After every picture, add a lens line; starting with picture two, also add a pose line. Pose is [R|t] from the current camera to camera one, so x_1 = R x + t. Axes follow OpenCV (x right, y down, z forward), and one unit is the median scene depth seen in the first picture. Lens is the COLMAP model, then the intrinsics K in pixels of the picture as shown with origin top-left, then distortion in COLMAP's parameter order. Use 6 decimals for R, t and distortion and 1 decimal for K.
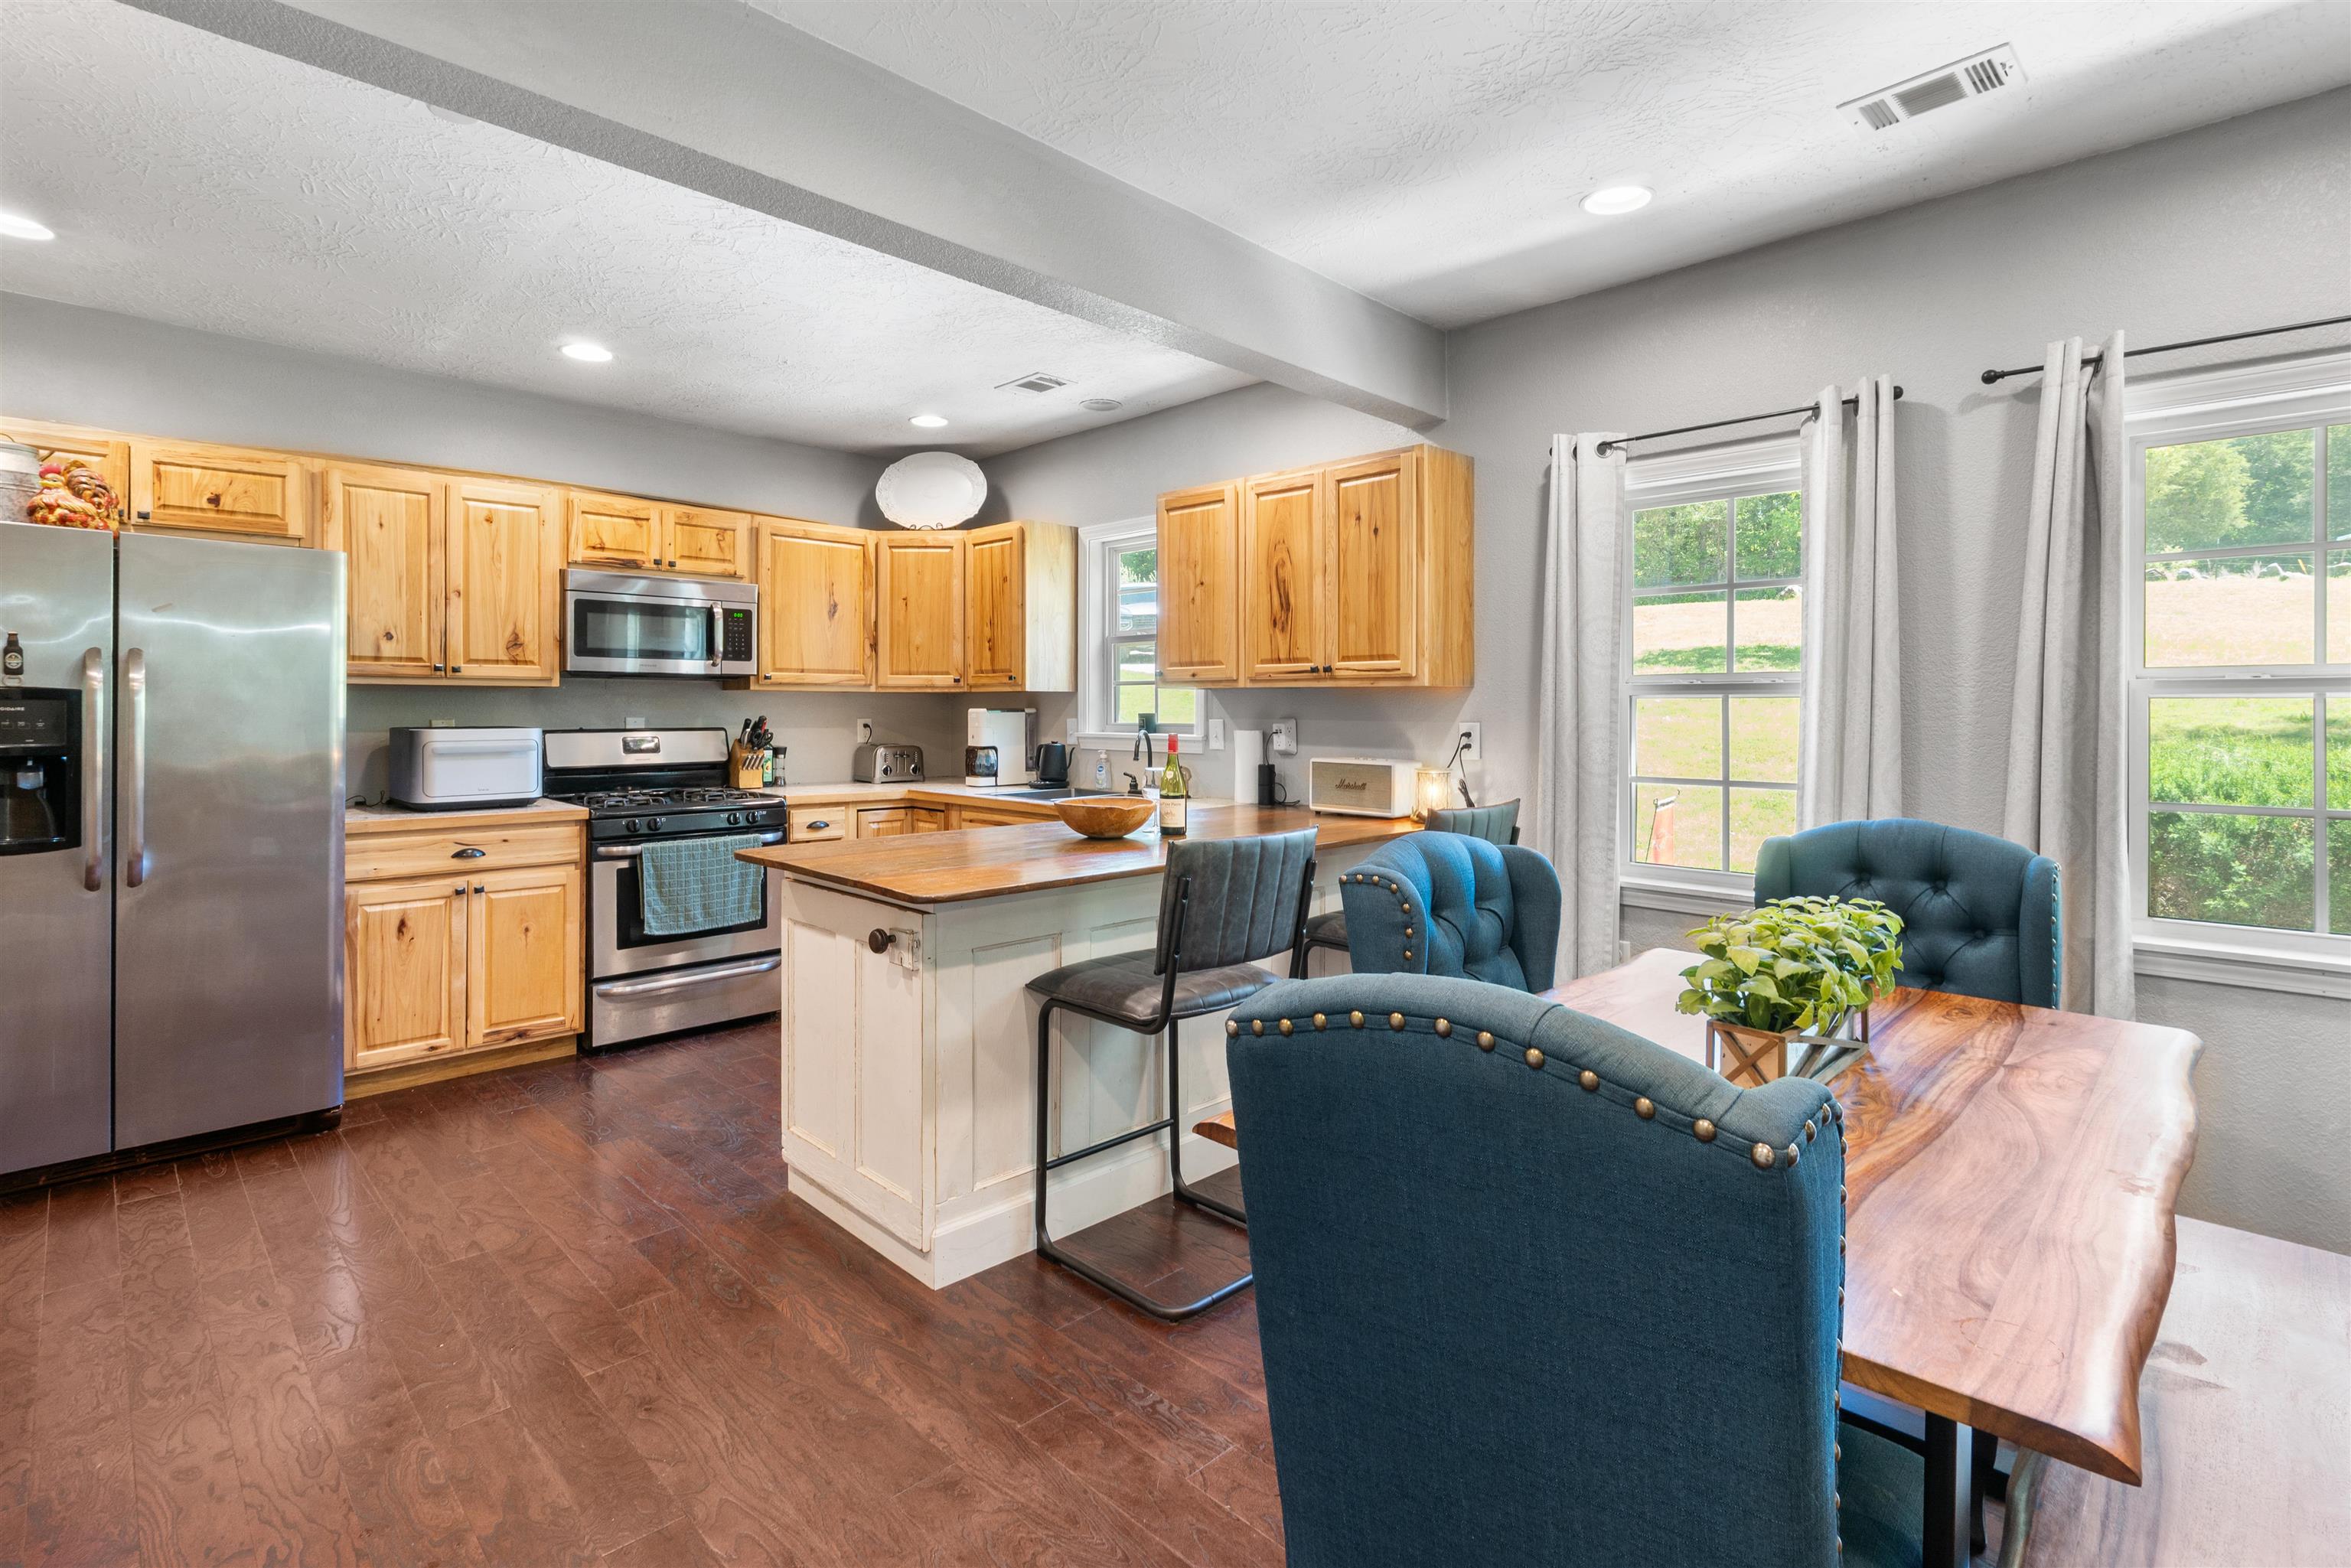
lens RADIAL K [[1094.2, 0, 1170.3], [0, 1094.2, 708.1], [0, 0, 1]] dist [-0.009414, 0.002534]
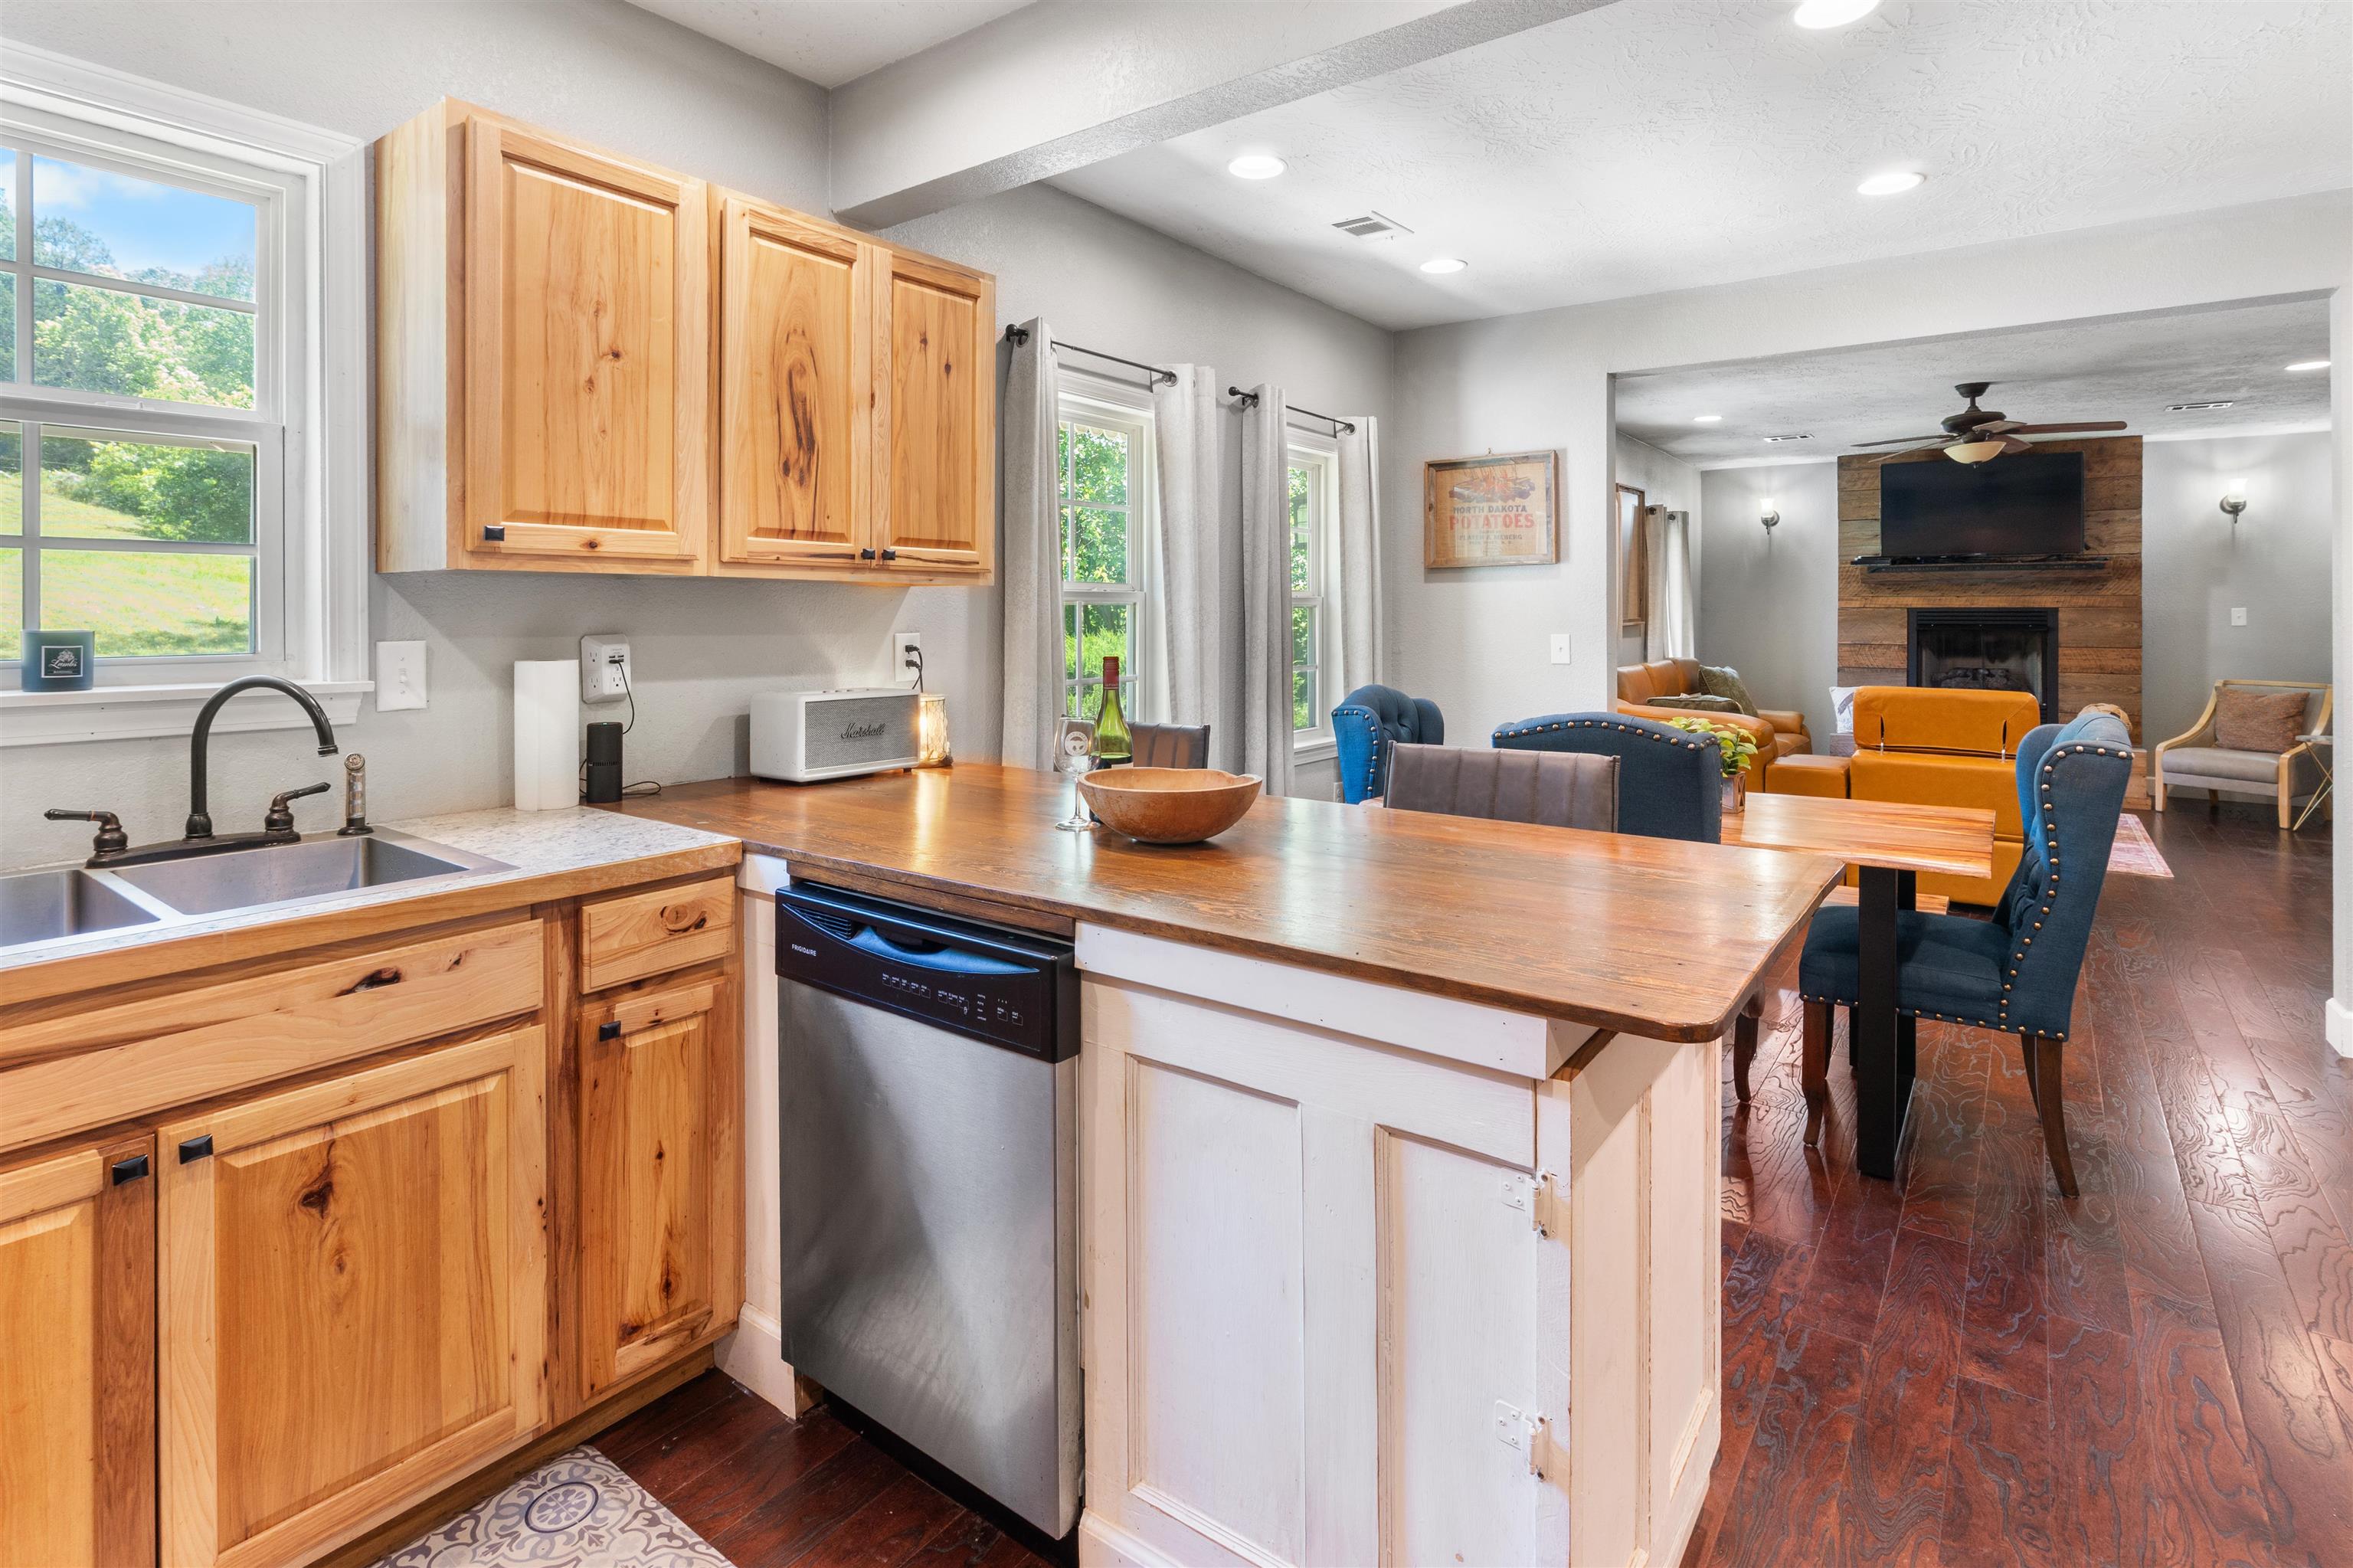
lens RADIAL K [[1156.5, 0, 1159.4], [0, 1156.5, 619.9], [0, 0, 1]] dist [-0.006889, -0.001420]
pose [[-0.145255, -0.007697, 0.989364, -0.507491], [-0.001896, 0.999970, 0.007501, -0.002349], [-0.989392, -0.000787, -0.145265, 0.844319]]
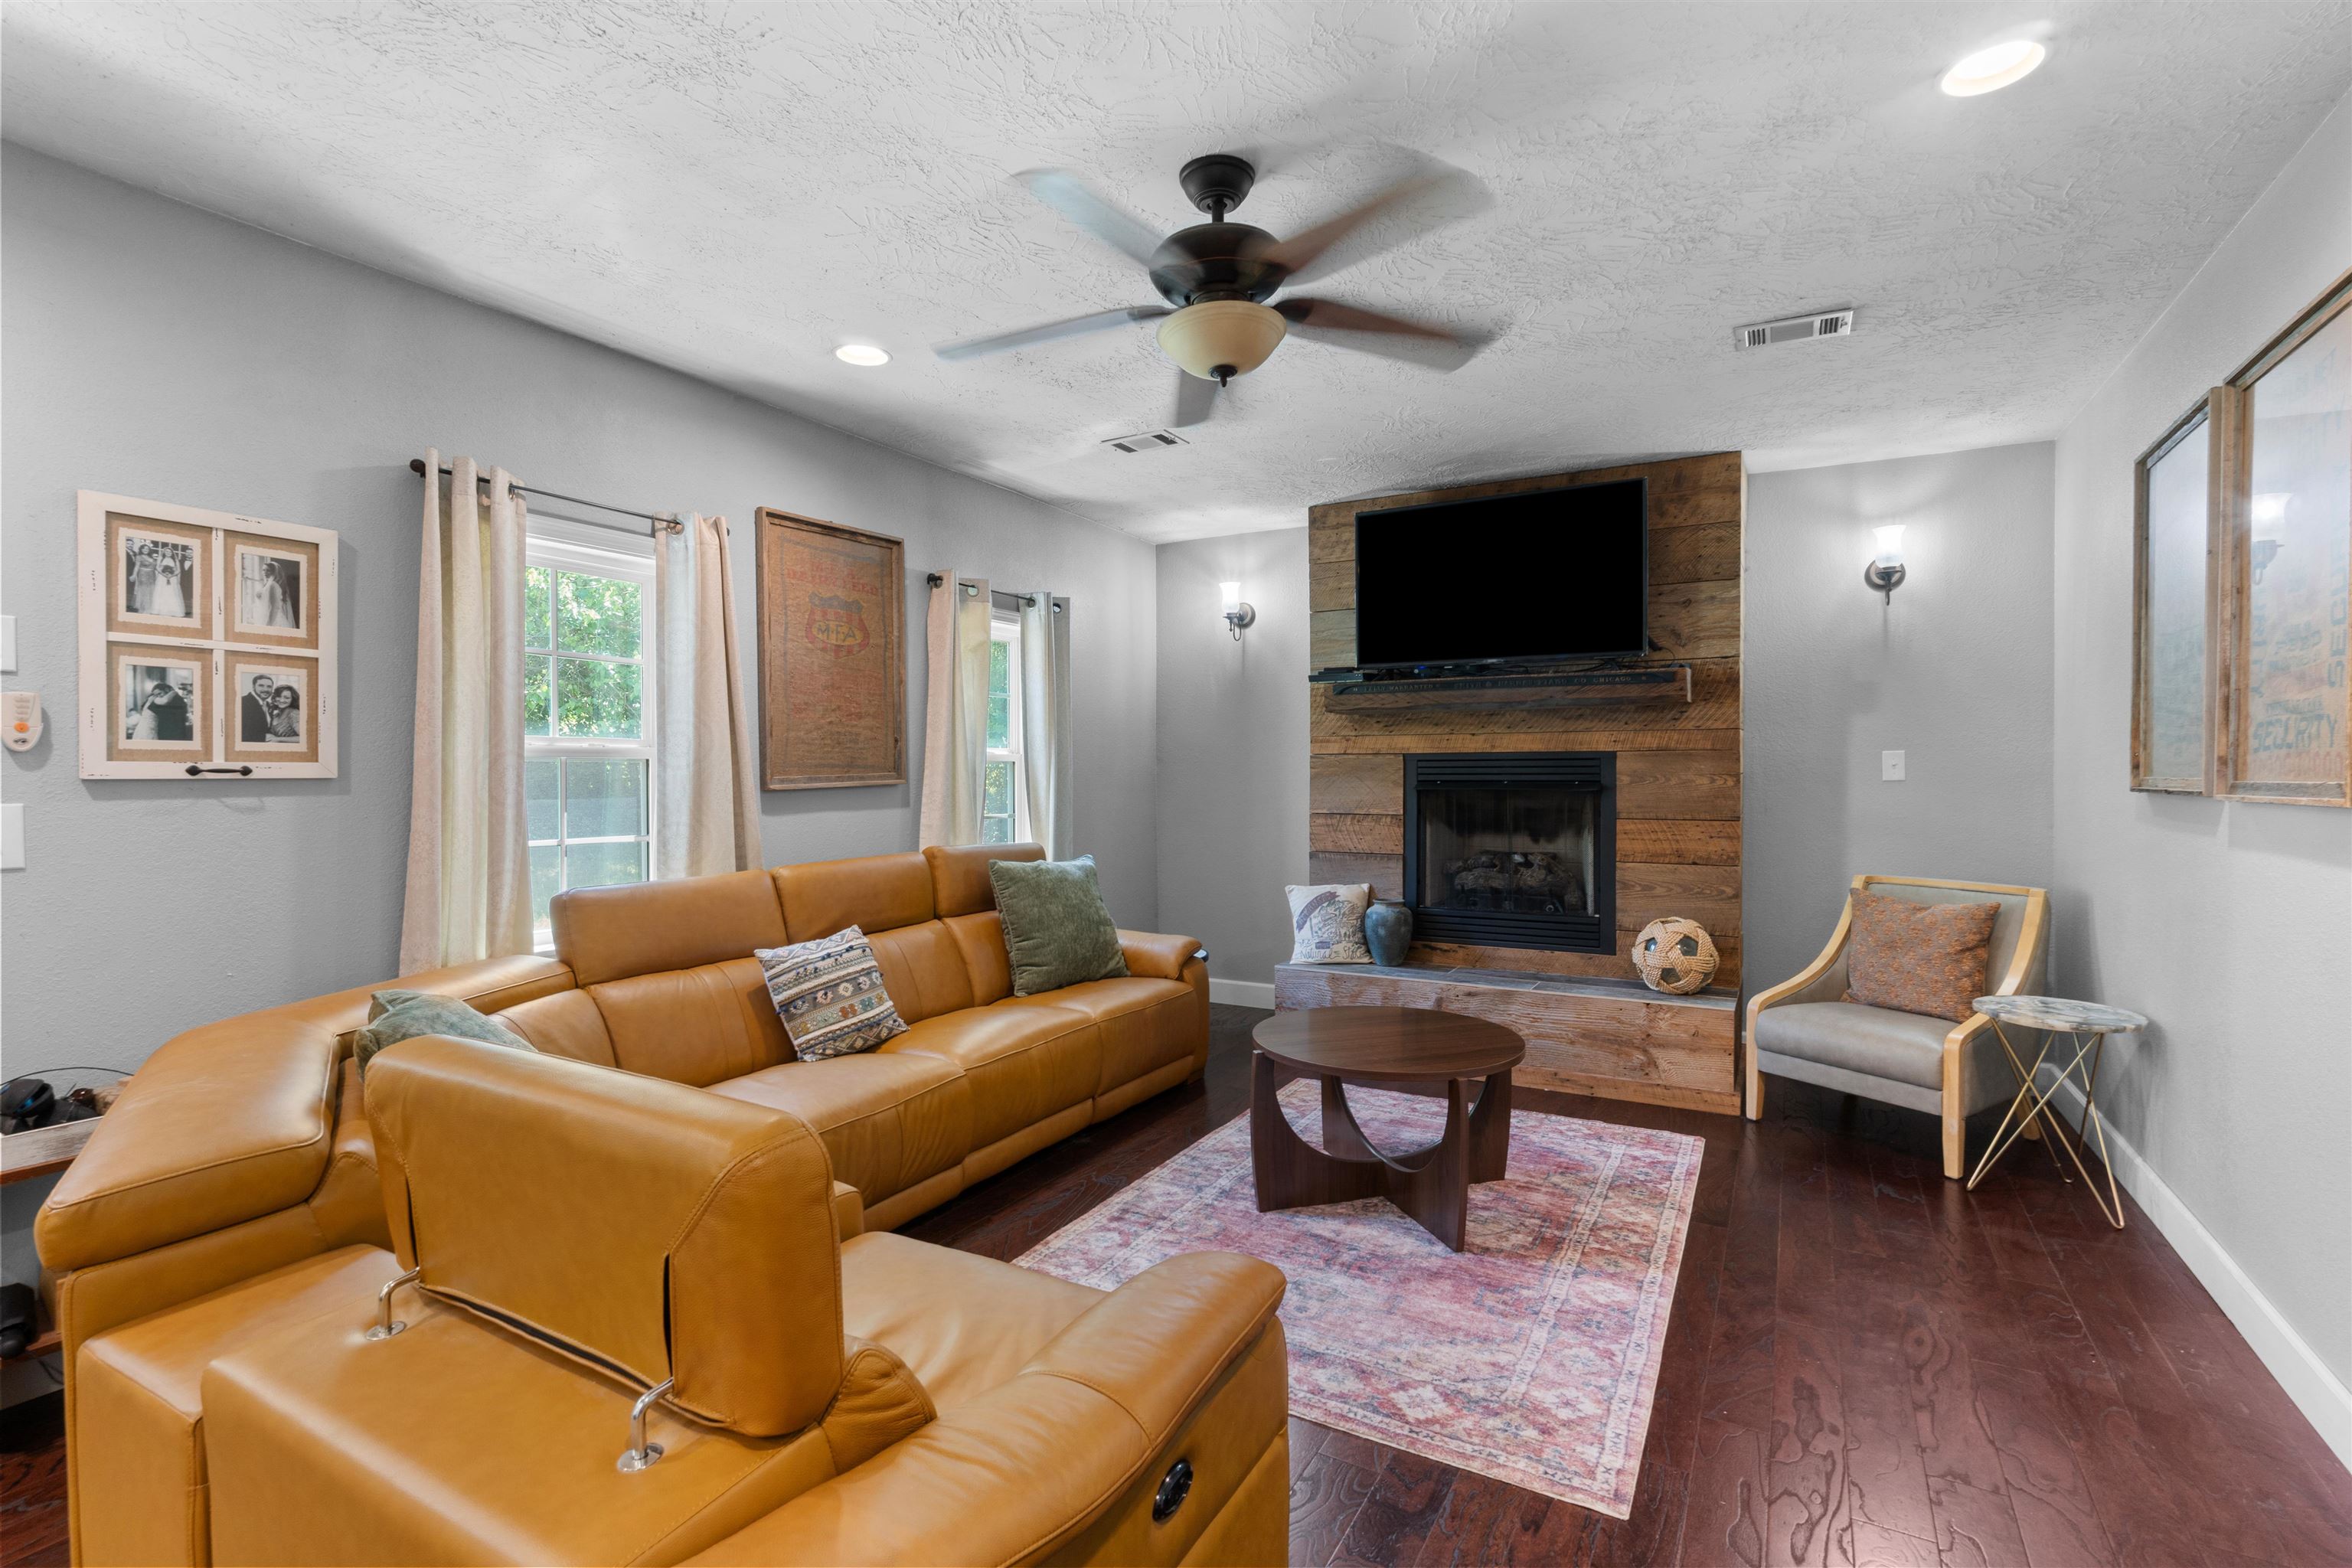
lens RADIAL K [[1094.7, 0, 1177.9], [0, 1094.7, 784.1], [0, 0, 1]] dist [-0.009414, 0.002534]
pose [[-0.264650, -0.014189, 0.964240, 0.307305], [0.002661, 0.999877, 0.015443, 0.003082], [-0.964341, 0.006653, -0.264579, -0.290759]]
